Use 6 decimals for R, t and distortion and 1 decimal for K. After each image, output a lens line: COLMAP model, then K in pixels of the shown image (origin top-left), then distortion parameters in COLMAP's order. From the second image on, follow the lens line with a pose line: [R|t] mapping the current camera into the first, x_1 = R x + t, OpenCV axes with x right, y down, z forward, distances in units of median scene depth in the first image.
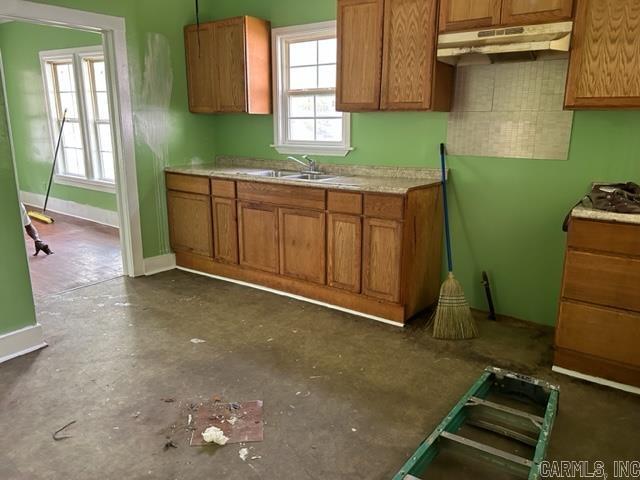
lens RADIAL K [[489.3, 0, 320.0], [0, 489.3, 240.0], [0, 0, 1]] dist [0.060803, -0.008296]
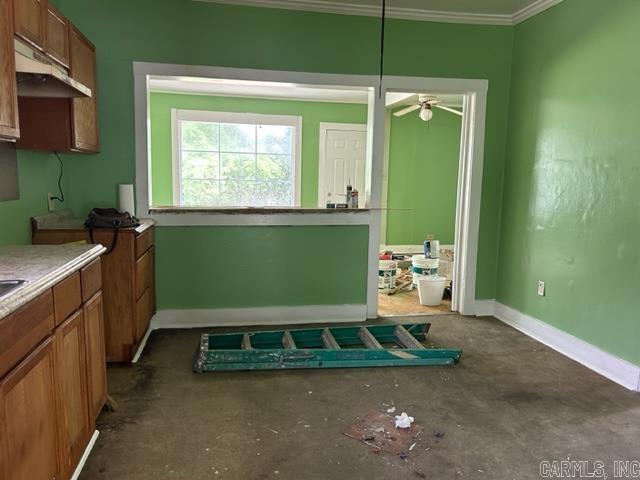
lens RADIAL K [[489.3, 0, 320.0], [0, 489.3, 240.0], [0, 0, 1]] dist [0.060803, -0.008296]
pose [[-0.733505, -0.103381, 0.671775, -0.773549], [0.140795, 0.943816, 0.298979, -0.383613], [-0.664941, 0.313885, -0.677738, 1.696957]]
